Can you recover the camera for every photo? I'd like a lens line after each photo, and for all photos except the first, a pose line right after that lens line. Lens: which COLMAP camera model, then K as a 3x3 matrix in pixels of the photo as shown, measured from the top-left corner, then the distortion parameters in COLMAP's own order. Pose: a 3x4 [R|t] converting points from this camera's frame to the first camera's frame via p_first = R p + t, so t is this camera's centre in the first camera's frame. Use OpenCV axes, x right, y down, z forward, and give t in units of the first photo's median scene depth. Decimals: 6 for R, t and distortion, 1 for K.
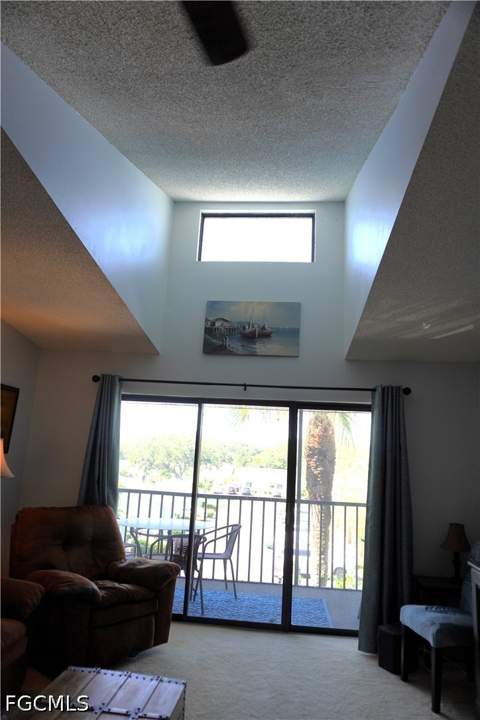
lens RADIAL K [[493.2, 0, 240.0], [0, 493.2, 360.0], [0, 0, 1]] dist [-0.030207, 0.049736]
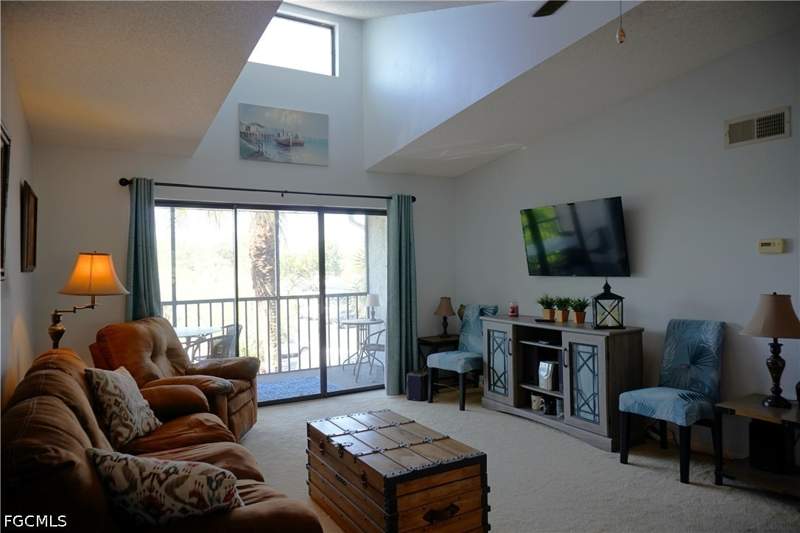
lens RADIAL K [[548.0, 0, 400.0], [0, 548.0, 266.5], [0, 0, 1]] dist [-0.030207, 0.049736]
pose [[0.799695, -0.068173, 0.596523, -0.491922], [-0.062960, 0.978534, 0.196234, -0.037203], [-0.597096, -0.194485, 0.778237, -0.087318]]
